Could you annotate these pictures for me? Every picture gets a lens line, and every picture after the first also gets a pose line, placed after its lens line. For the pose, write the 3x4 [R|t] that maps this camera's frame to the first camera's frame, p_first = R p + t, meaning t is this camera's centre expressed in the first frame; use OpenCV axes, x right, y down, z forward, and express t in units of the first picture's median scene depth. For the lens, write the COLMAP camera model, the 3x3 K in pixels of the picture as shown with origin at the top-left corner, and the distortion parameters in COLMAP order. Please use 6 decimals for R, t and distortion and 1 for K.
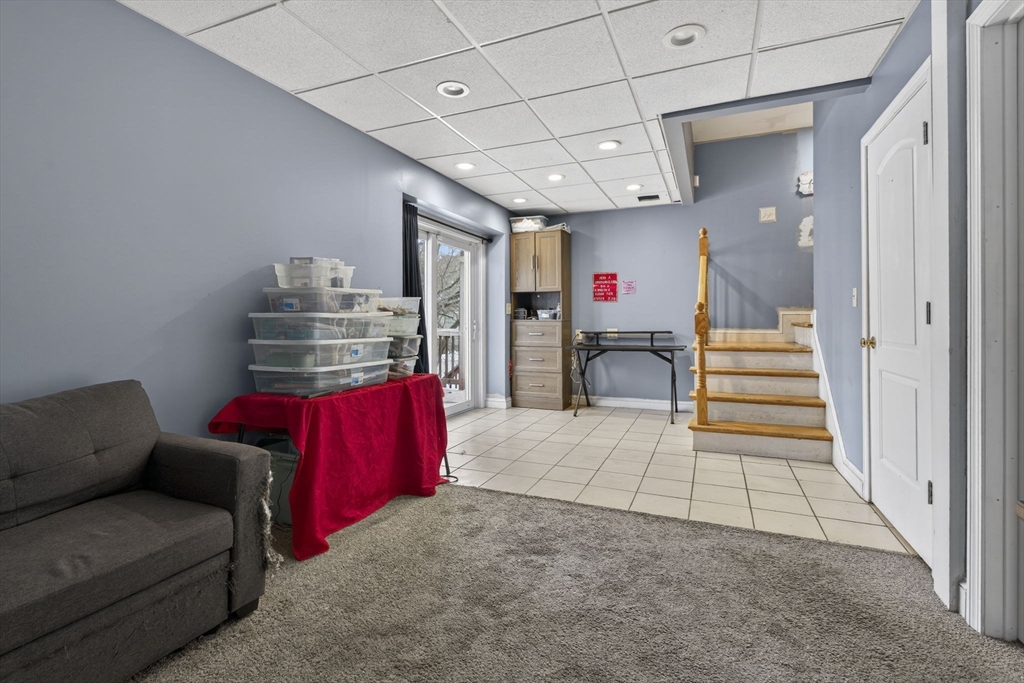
lens RADIAL K [[428.9, 0, 510.4], [0, 428.9, 318.6], [0, 0, 1]] dist [0.000362, -0.000039]
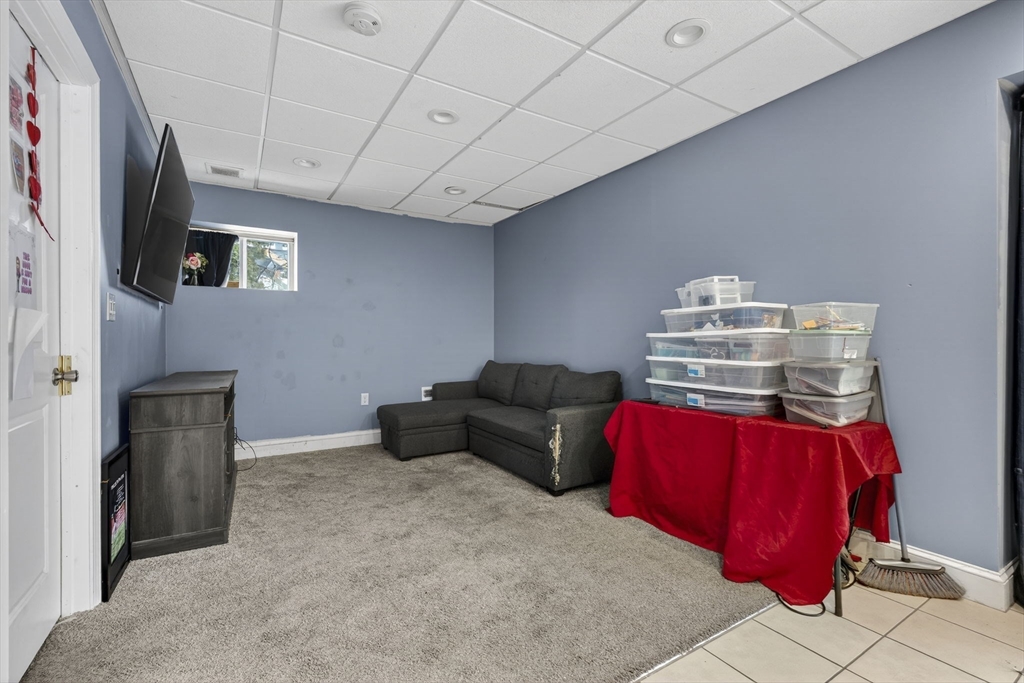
lens RADIAL K [[454.9, 0, 513.9], [0, 454.9, 336.5], [0, 0, 1]] dist [0.000838, -0.000268]
pose [[-0.542567, -0.003299, -0.840006, 0.710954], [0.003258, 0.999977, -0.006032, 0.002568], [0.840006, -0.006009, -0.542543, 1.187734]]
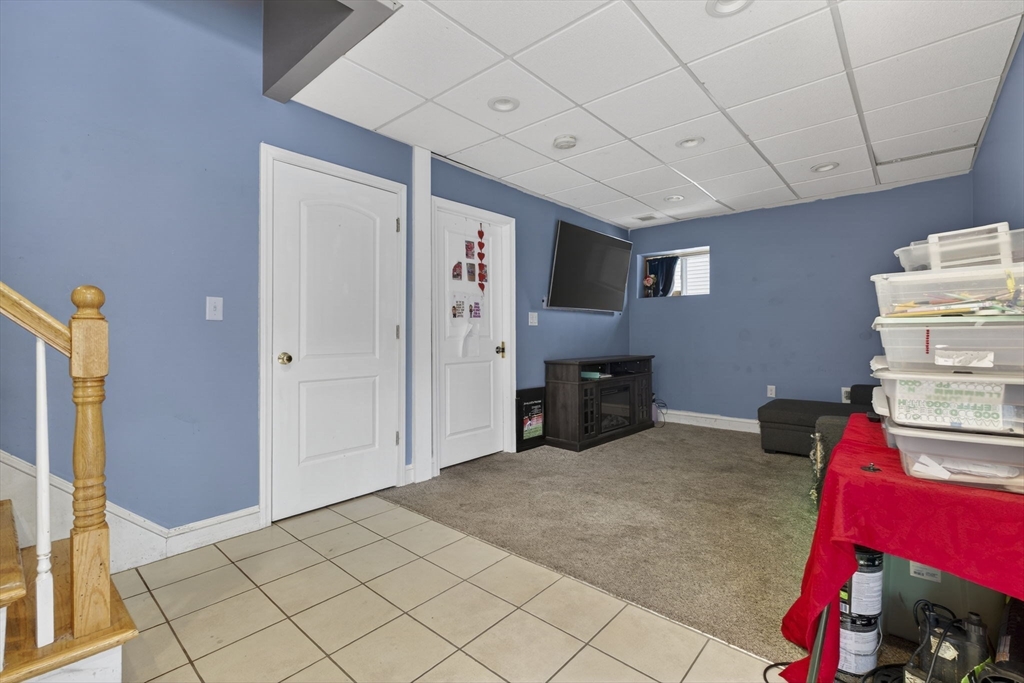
lens RADIAL K [[454.9, 0, 513.9], [0, 454.9, 336.5], [0, 0, 1]] dist [0.000838, -0.000268]
pose [[-0.960587, 0.003729, 0.277955, 0.020032], [0.004046, 0.999992, 0.000569, 0.006273], [-0.277950, 0.001671, -0.960594, 1.792886]]
